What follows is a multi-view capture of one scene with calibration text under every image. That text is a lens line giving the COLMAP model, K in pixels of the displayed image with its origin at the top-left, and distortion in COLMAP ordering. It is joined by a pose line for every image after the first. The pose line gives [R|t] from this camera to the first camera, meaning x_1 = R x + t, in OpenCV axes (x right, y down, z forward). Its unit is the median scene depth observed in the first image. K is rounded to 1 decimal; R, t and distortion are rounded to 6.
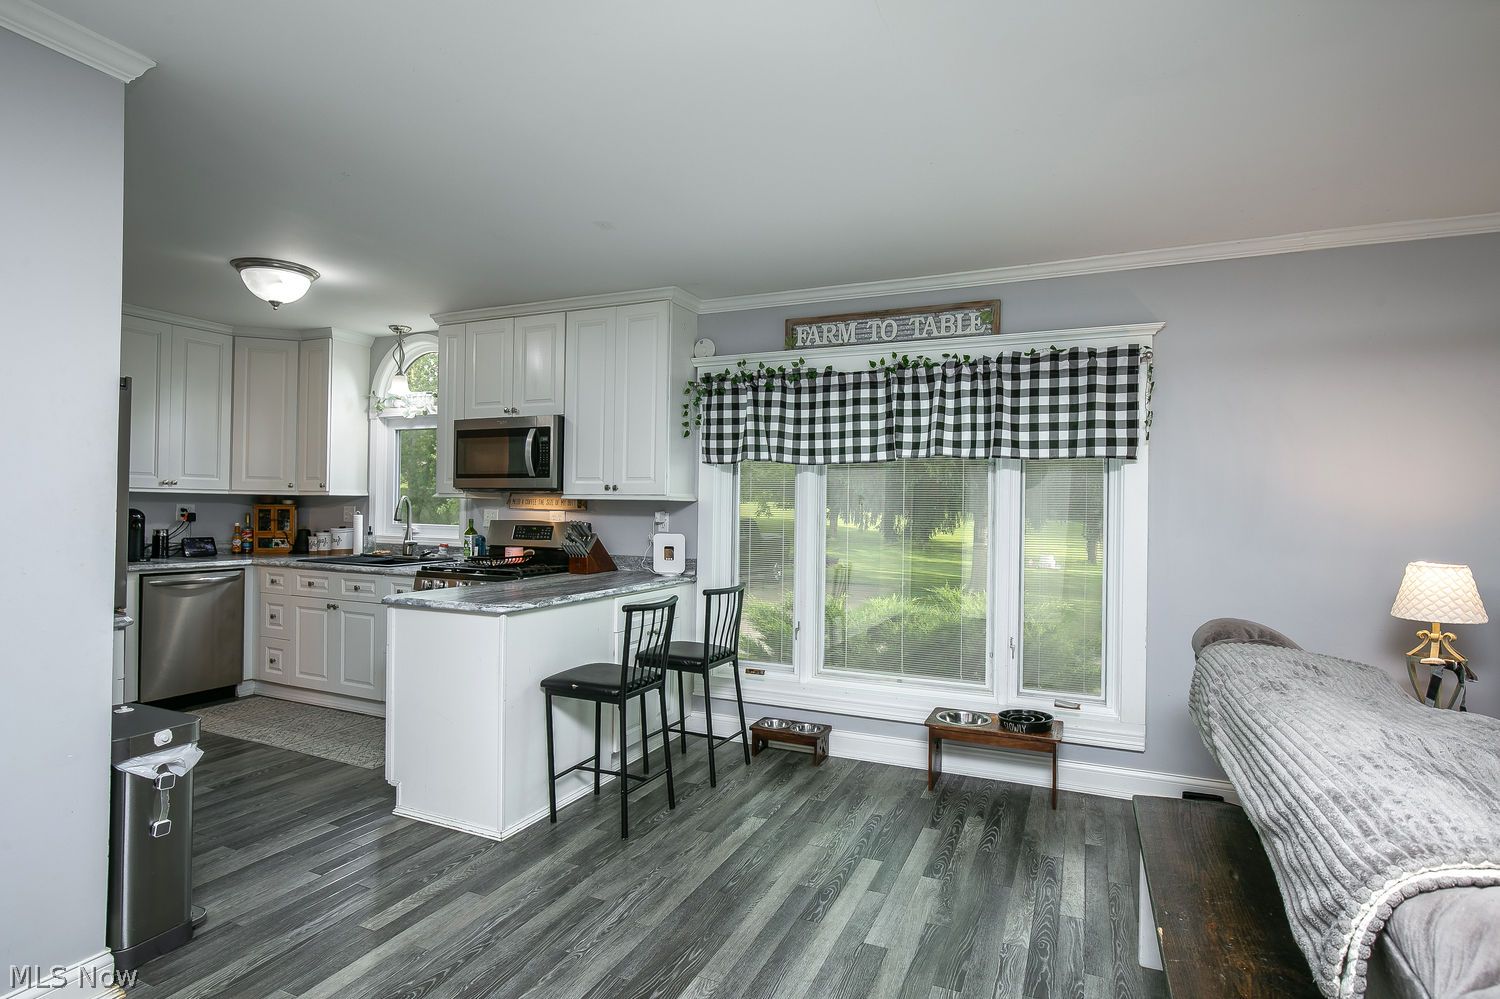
lens RADIAL K [[739.5, 0, 742.1], [0, 739.5, 508.0], [0, 0, 1]] dist [-0.007713, 0.005853]
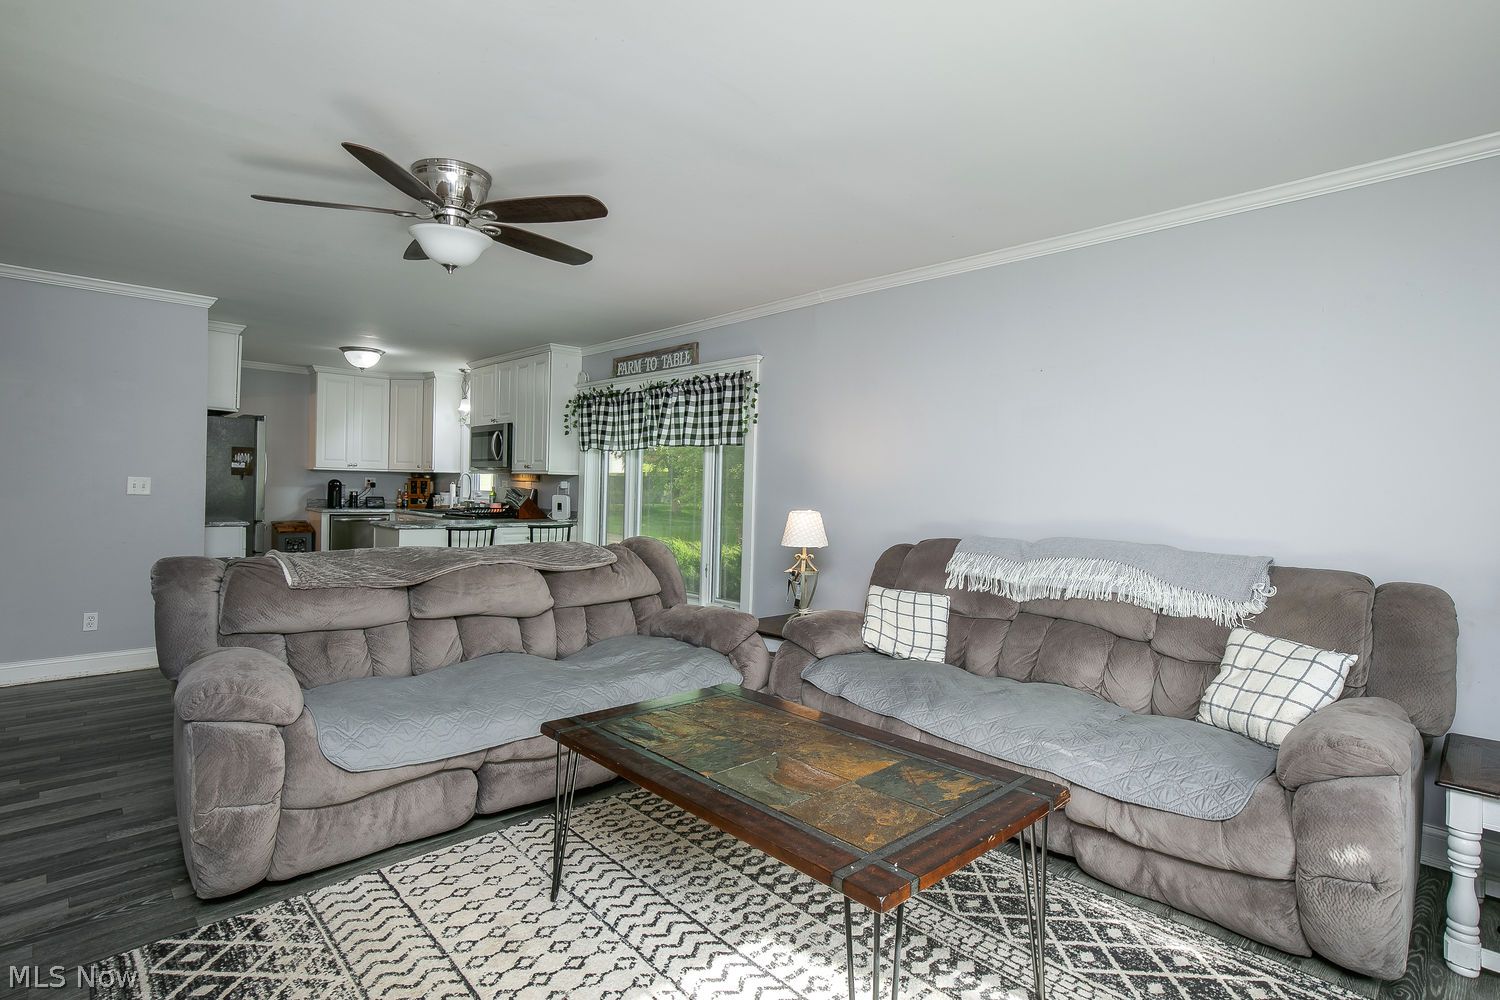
lens RADIAL K [[739.5, 0, 744.7], [0, 739.5, 492.1], [0, 0, 1]] dist [-0.007713, 0.005853]
pose [[0.923020, 0.010816, -0.384599, 0.870237], [-0.011044, 0.999938, 0.001617, 0.020299], [0.384593, 0.002755, 0.923082, -0.315715]]
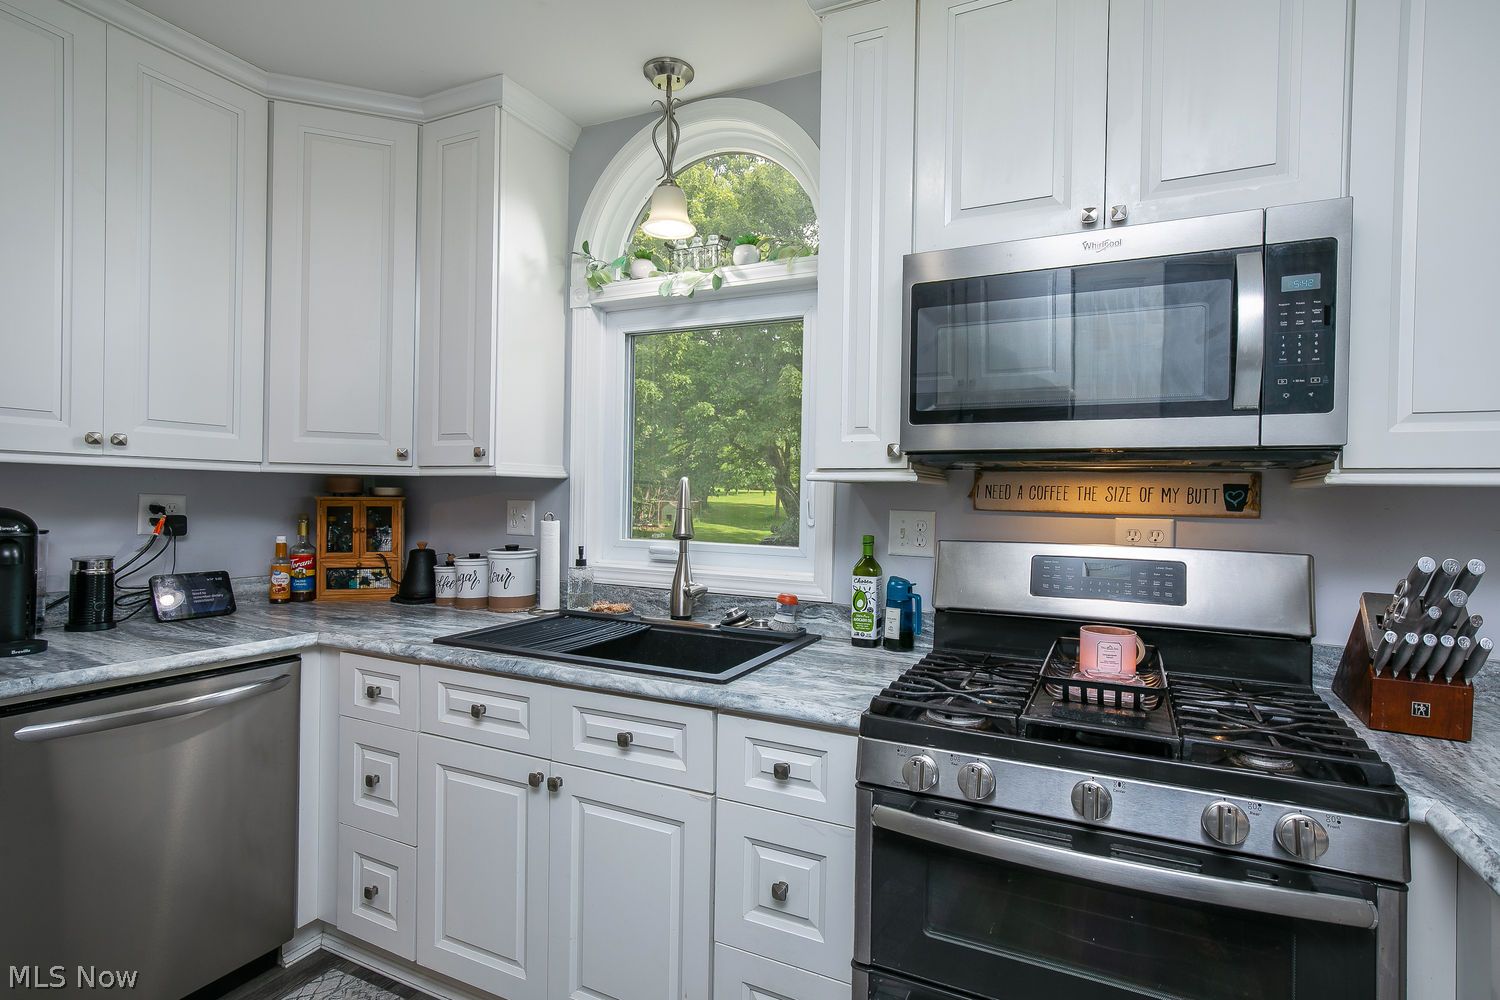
lens RADIAL K [[739.5, 0, 762.7], [0, 739.5, 507.6], [0, 0, 1]] dist [-0.007713, 0.005853]
pose [[0.999768, 0.005205, -0.020879, -0.477317], [-0.005016, 0.999946, 0.009072, -0.004051], [0.020925, -0.008965, 0.999741, 0.695807]]
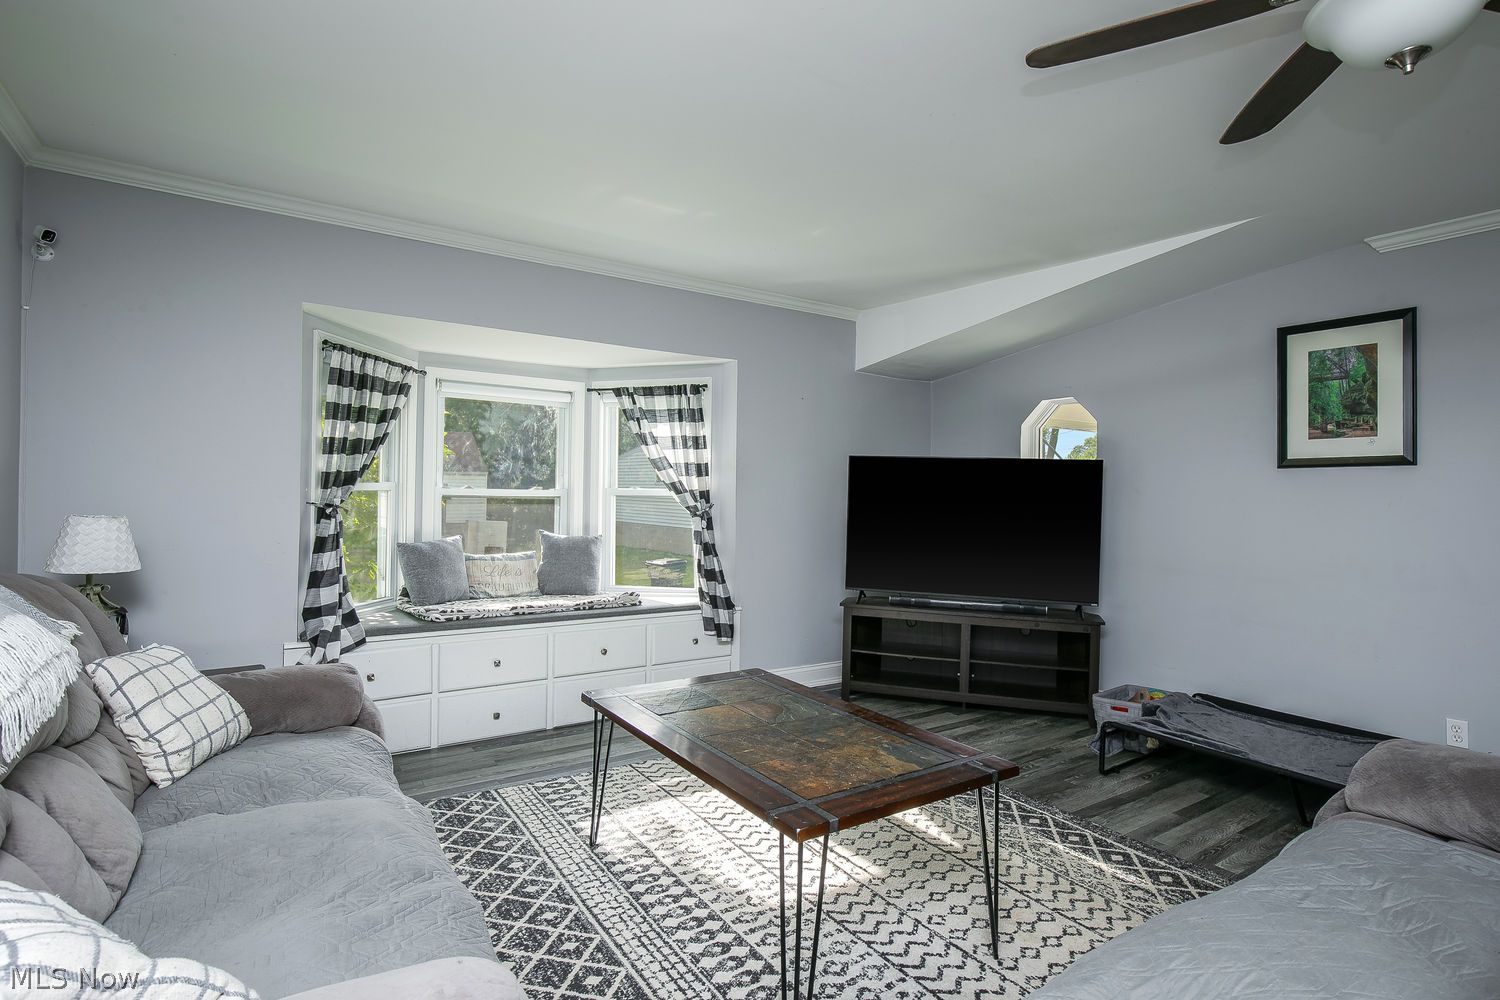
lens RADIAL K [[739.5, 0, 750.8], [0, 739.5, 489.9], [0, 0, 1]] dist [-0.007713, 0.005853]
pose [[-0.849555, -0.027503, 0.526783, 0.448555], [-0.029487, 0.999554, 0.004632, 0.013817], [-0.526675, -0.011598, -0.849987, 0.586243]]
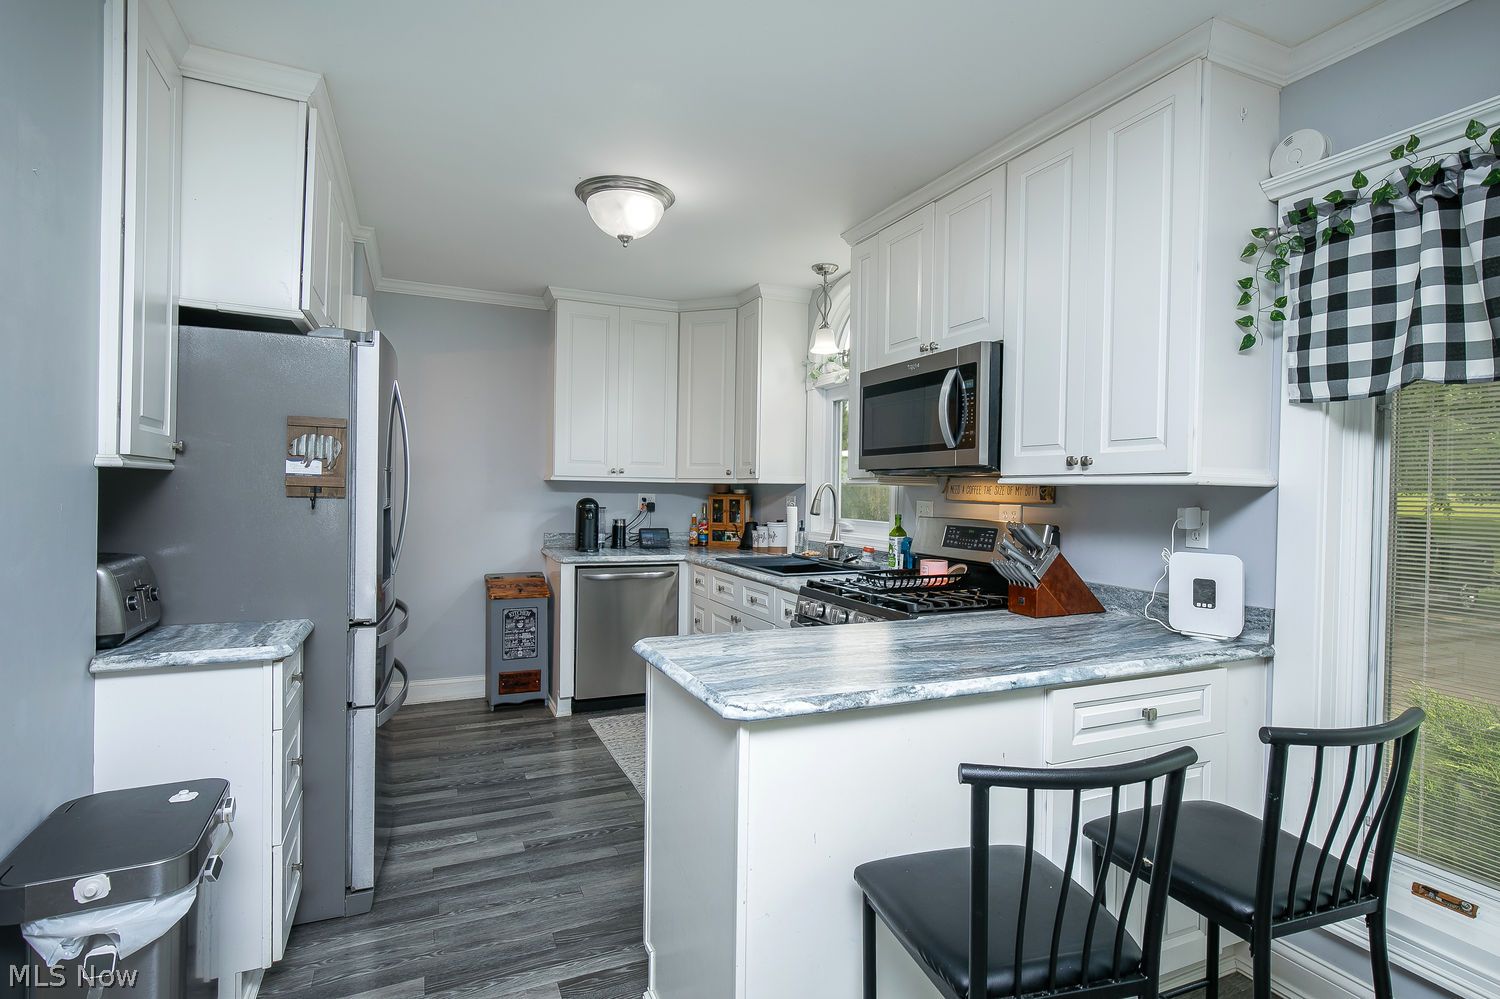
lens RADIAL K [[739.5, 0, 765.2], [0, 739.5, 499.2], [0, 0, 1]] dist [-0.007713, 0.005853]
pose [[0.758249, 0.005505, -0.651942, -0.001659], [-0.006026, 0.999981, 0.001435, -0.000099], [0.651937, 0.002840, 0.758267, 0.436448]]
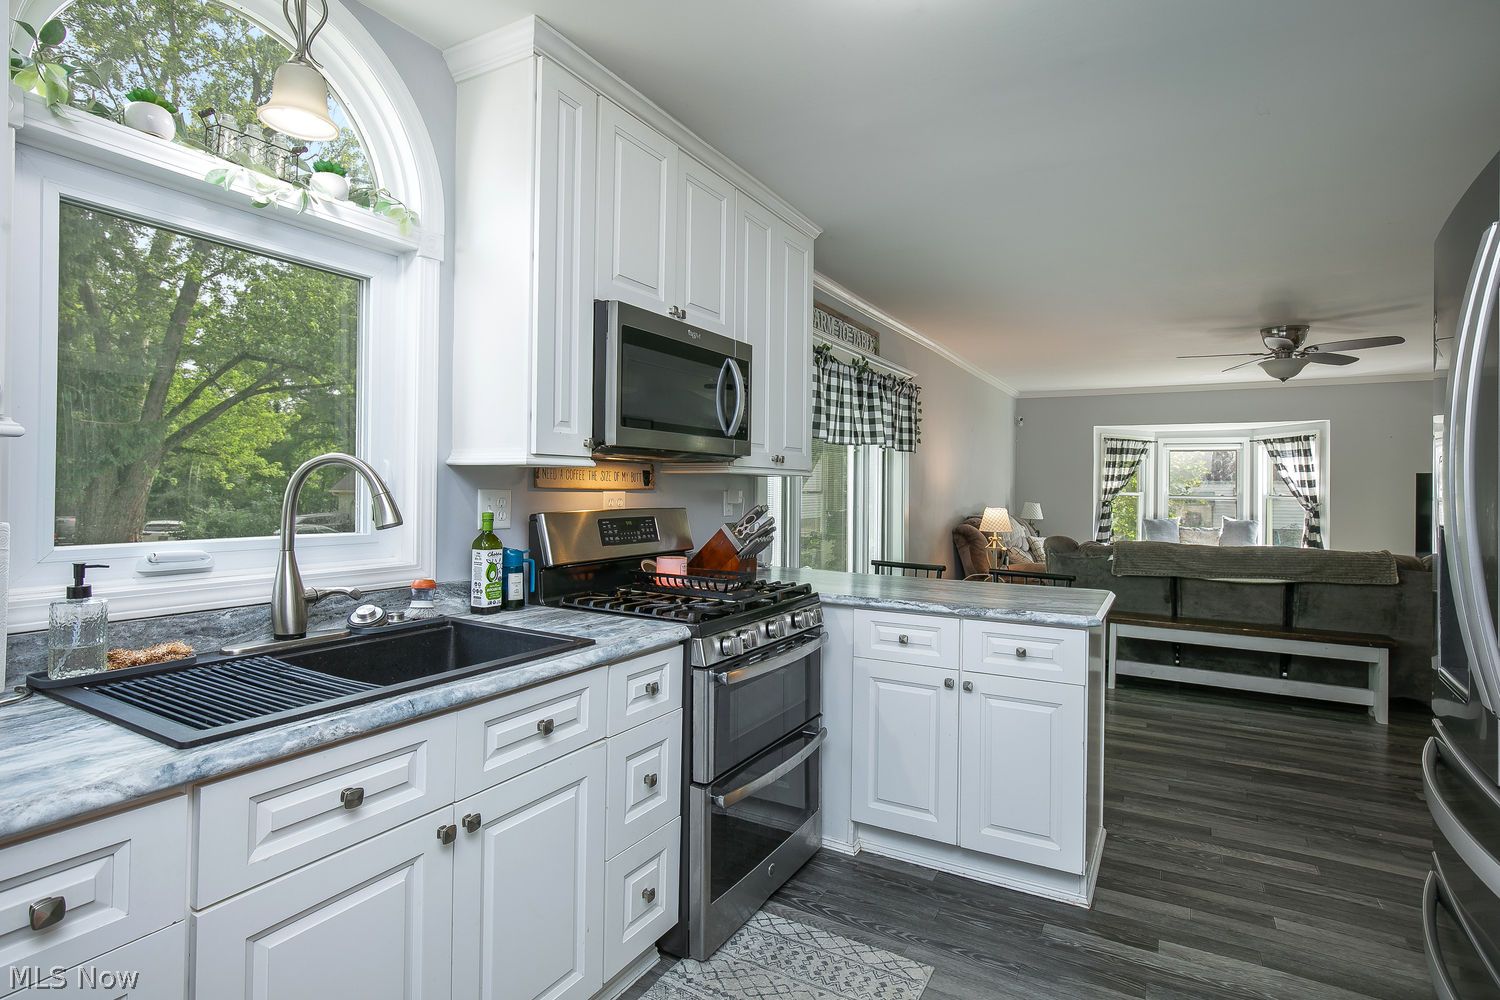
lens RADIAL K [[739.5, 0, 755.2], [0, 739.5, 485.5], [0, 0, 1]] dist [-0.007713, 0.005853]
pose [[0.100170, -0.010173, 0.994918, -0.901200], [-0.010949, 0.999876, 0.011326, -0.009270], [-0.994910, -0.012028, 0.100047, 0.921421]]
